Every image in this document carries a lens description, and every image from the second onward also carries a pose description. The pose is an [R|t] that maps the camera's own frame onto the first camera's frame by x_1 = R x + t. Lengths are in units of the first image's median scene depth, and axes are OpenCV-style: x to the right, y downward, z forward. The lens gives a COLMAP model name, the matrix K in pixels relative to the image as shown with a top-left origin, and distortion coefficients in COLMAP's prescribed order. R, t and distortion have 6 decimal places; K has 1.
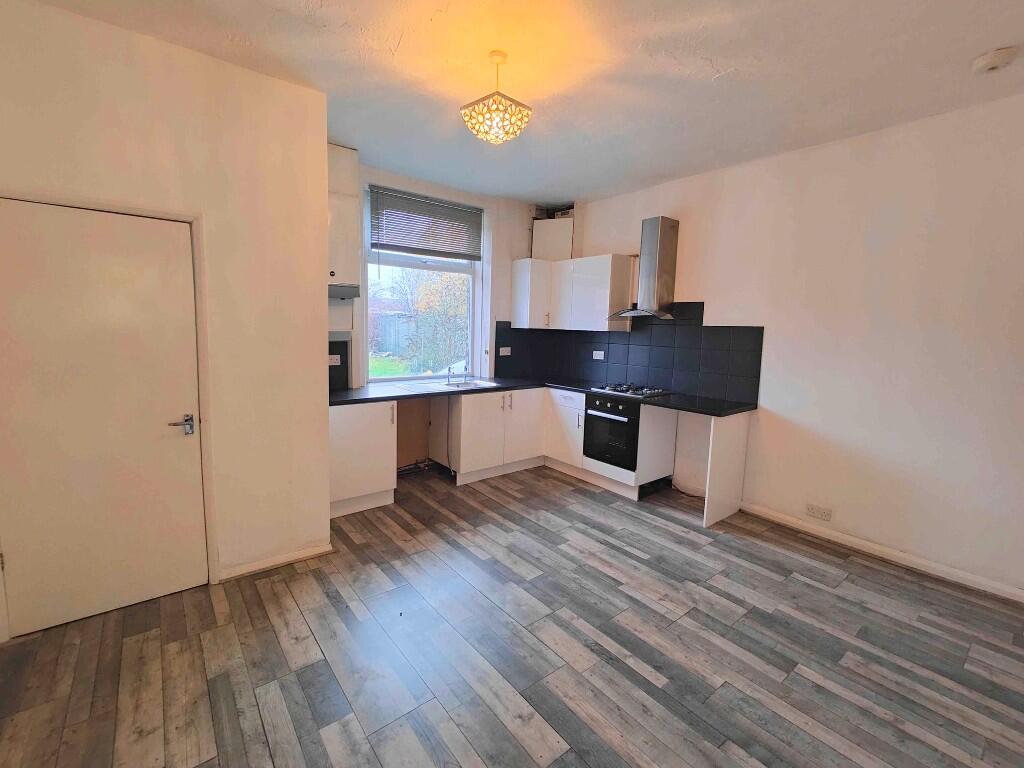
lens RADIAL K [[449.1, 0, 511.0], [0, 449.1, 379.9], [0, 0, 1]] dist [-0.000303, 0.000587]
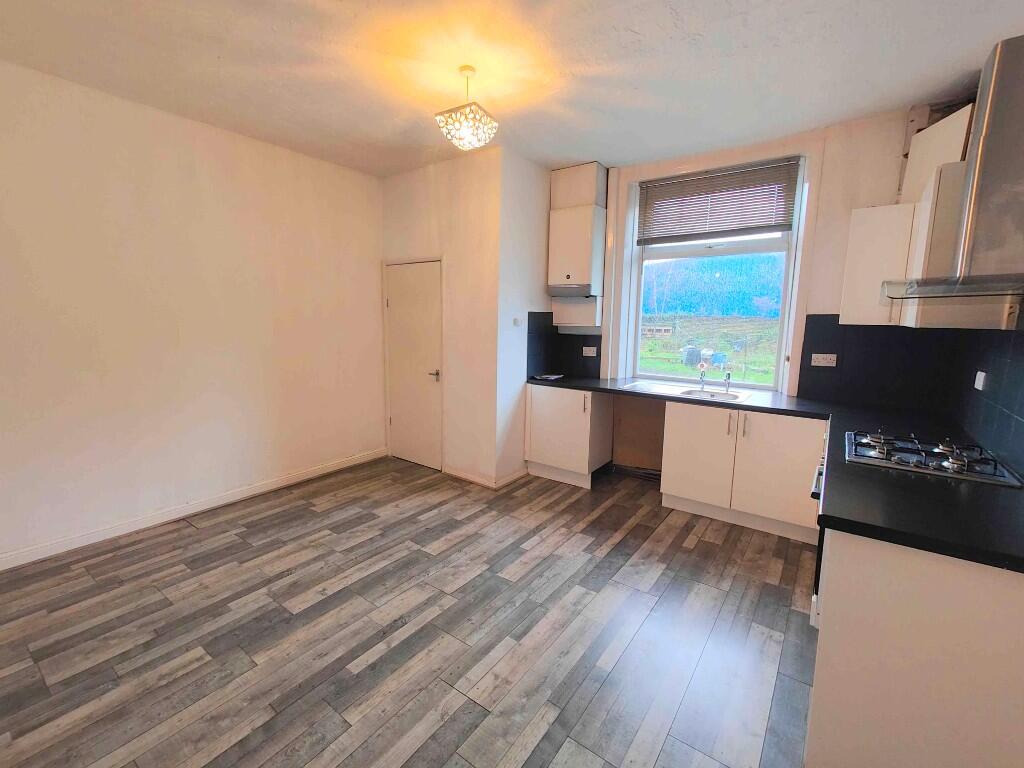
lens RADIAL K [[449.1, 0, 511.0], [0, 449.1, 379.9], [0, 0, 1]] dist [-0.000303, 0.000587]
pose [[0.257803, 0.114394, -0.959402, 0.977475], [-0.124078, 0.988664, 0.084542, -0.065349], [0.958197, 0.097246, 0.269074, 0.751531]]
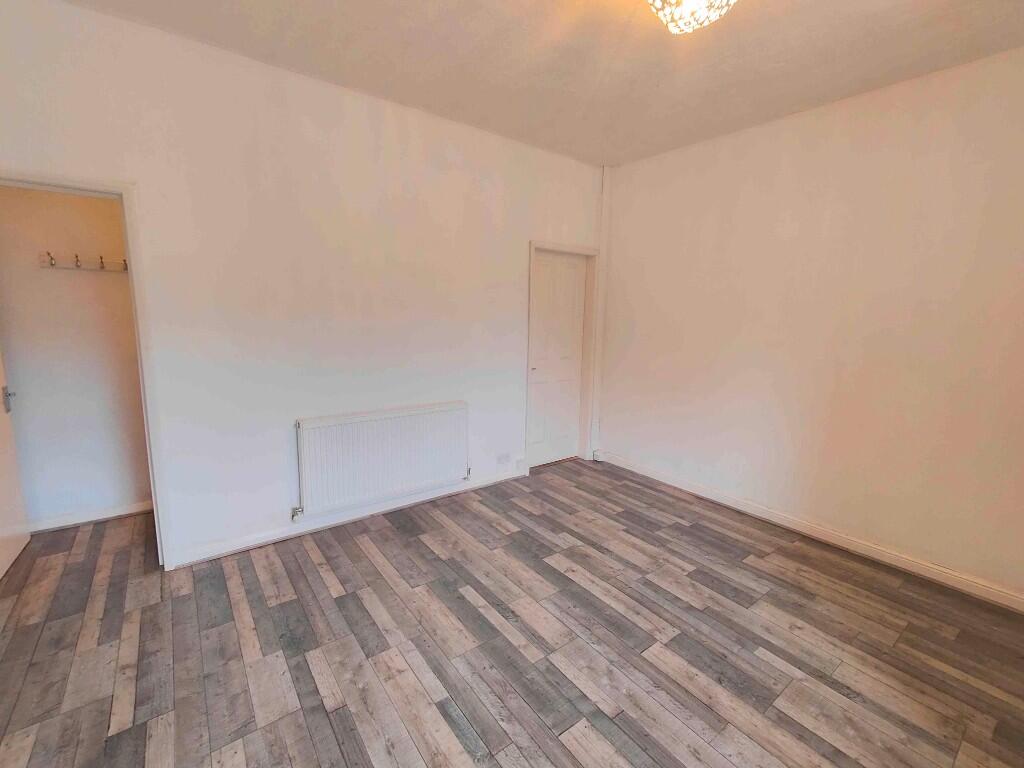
lens RADIAL K [[453.0, 0, 508.9], [0, 453.0, 374.6], [0, 0, 1]] dist [-0.000384, 0.000685]
pose [[-0.998406, -0.050338, 0.025518, 0.156264], [-0.041663, 0.962407, 0.268398, -0.192019], [-0.038069, 0.266907, -0.962970, 1.544258]]
